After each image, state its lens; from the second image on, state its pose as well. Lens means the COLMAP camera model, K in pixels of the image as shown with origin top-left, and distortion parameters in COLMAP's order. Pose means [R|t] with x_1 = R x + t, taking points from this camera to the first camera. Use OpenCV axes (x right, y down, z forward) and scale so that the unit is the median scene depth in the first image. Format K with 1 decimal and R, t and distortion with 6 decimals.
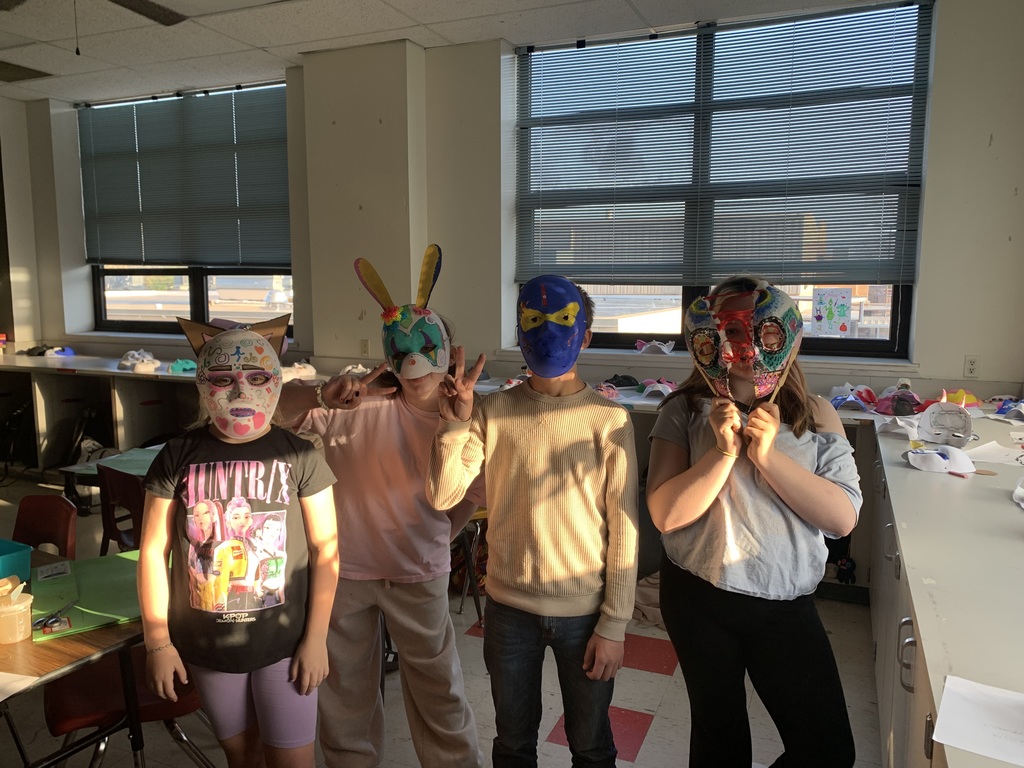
lens RADIAL K [[771.1, 0, 512.3], [0, 771.1, 389.5], [0, 0, 1]] dist [0.007601, -0.002334]
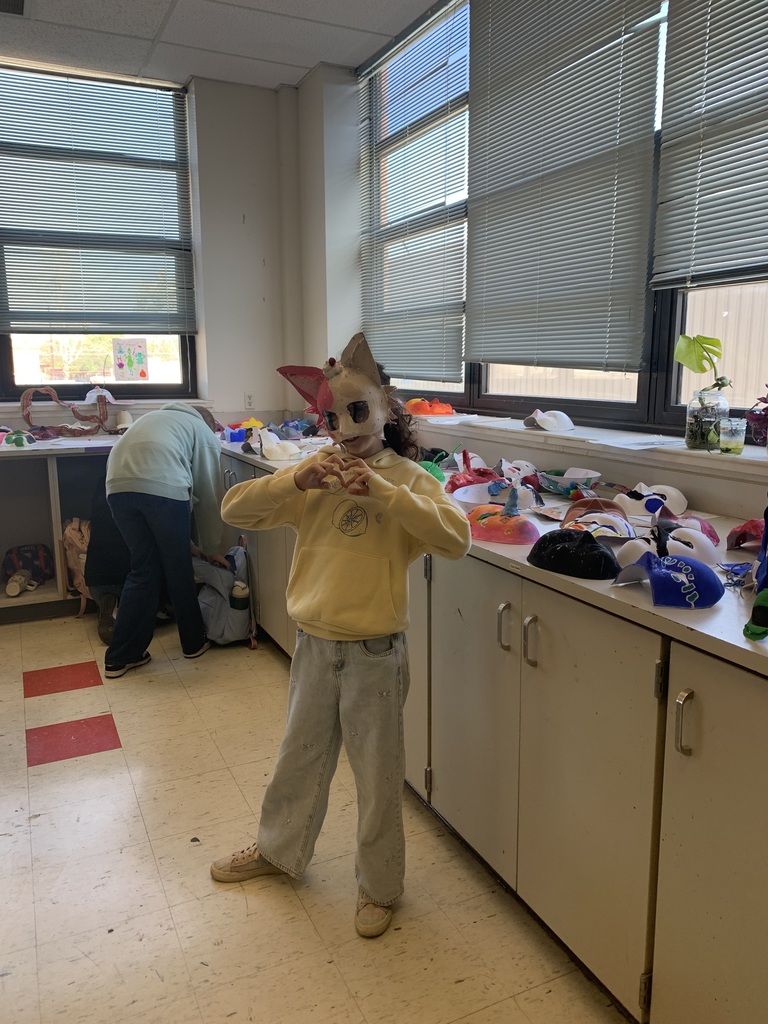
lens RADIAL K [[771.1, 0, 385.0], [0, 771.1, 511.7], [0, 0, 1]] dist [0.007601, -0.002334]
pose [[0.658269, -0.142114, 0.739247, -0.196987], [0.105167, 0.989749, 0.096624, 0.046500], [-0.745401, 0.014140, 0.666467, -0.008172]]
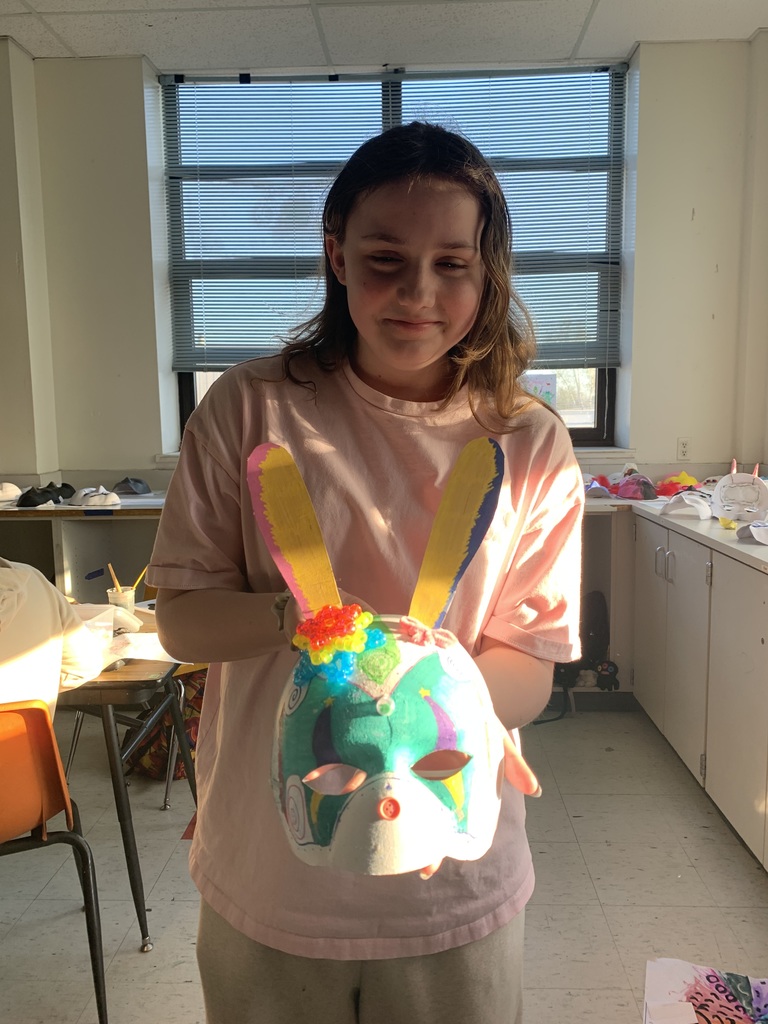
lens RADIAL K [[771.1, 0, 389.9], [0, 771.1, 509.0], [0, 0, 1]] dist [0.007601, -0.002334]
pose [[0.934190, -0.058876, 0.351885, -0.085799], [0.064452, 0.997912, -0.004141, 0.022803], [-0.350907, 0.026549, 0.936034, 0.197353]]
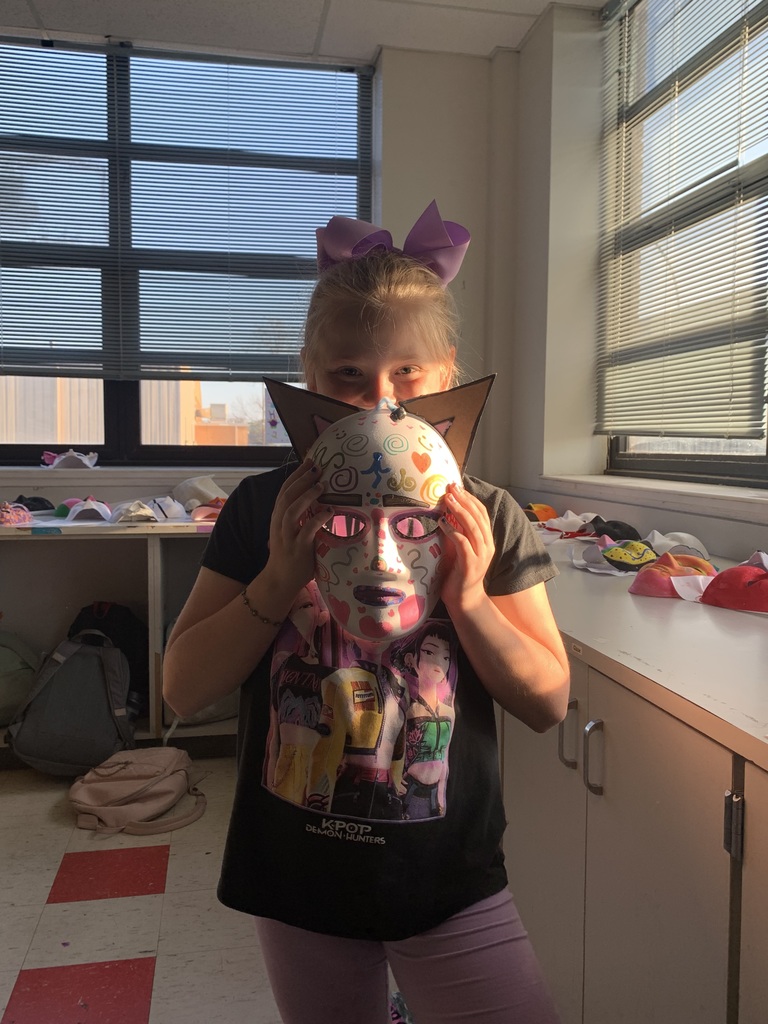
lens RADIAL K [[889.2, 0, 390.6], [0, 889.2, 511.9], [0, 0, 1]] dist [0.007943, -0.001617]
pose [[0.831940, -0.038773, 0.553510, -0.035663], [0.070807, 0.996818, -0.036597, 0.049031], [-0.550330, 0.069639, 0.832038, 0.133082]]
